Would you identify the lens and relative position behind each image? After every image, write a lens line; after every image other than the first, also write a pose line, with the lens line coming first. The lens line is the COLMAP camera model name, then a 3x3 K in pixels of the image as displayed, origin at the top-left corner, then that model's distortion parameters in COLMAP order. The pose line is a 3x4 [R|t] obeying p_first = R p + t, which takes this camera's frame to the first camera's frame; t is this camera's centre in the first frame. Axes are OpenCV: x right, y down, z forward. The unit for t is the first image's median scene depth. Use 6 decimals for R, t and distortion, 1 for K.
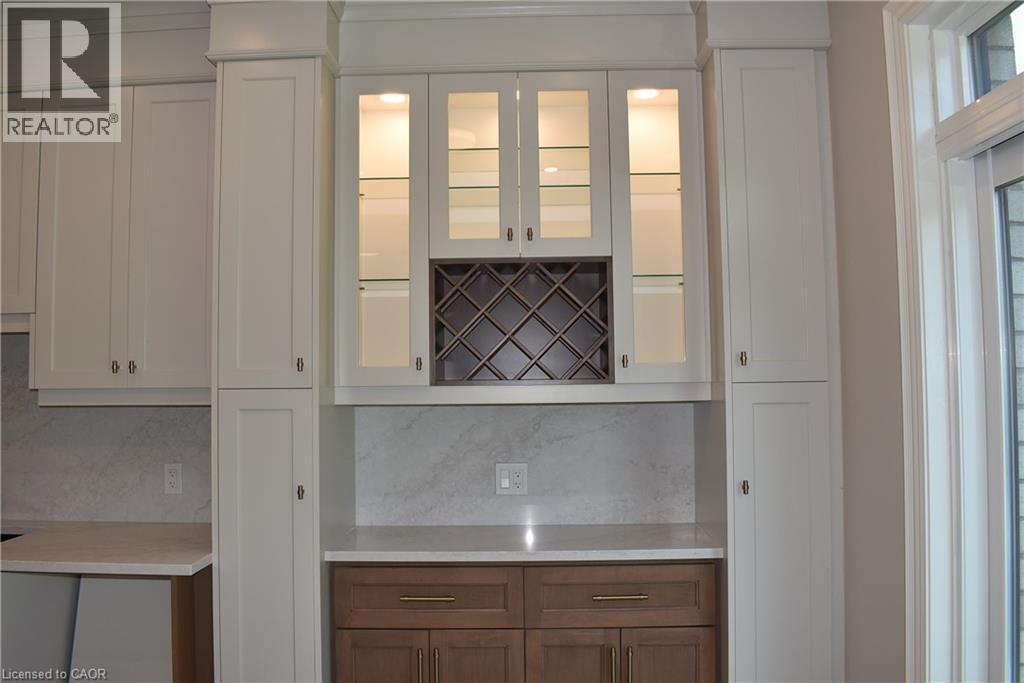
lens RADIAL K [[800.9, 0, 511.1], [0, 800.9, 336.6], [0, 0, 1]] dist [-0.095782, 0.007315]
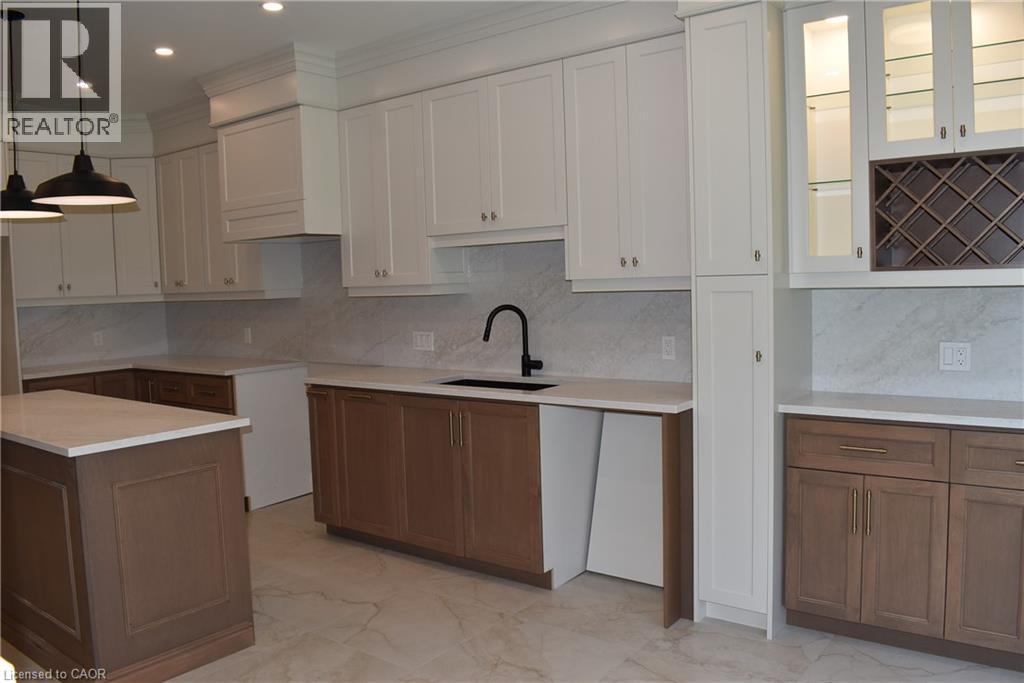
lens RADIAL K [[800.9, 0, 511.1], [0, 800.9, 336.6], [0, 0, 1]] dist [-0.095782, 0.007315]
pose [[0.810108, 0.026104, -0.585699, 0.145206], [0.049535, 0.992389, 0.112743, 0.001269], [0.584184, -0.120346, 0.802649, -0.231278]]
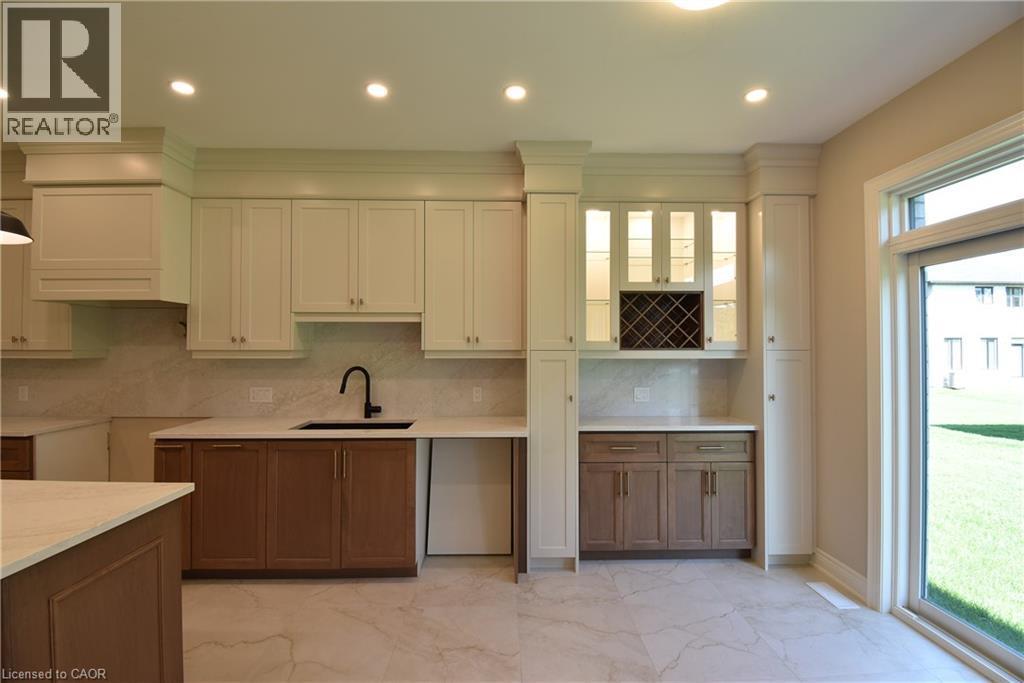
lens RADIAL K [[445.8, 0, 512.0], [0, 445.8, 341.5], [0, 0, 1]] dist [0.017599, -0.025451]
pose [[0.998648, 0.013338, 0.050239, -0.449651], [-0.014866, 0.999434, 0.030169, 0.006495], [-0.049808, -0.030875, 0.998281, -0.184928]]
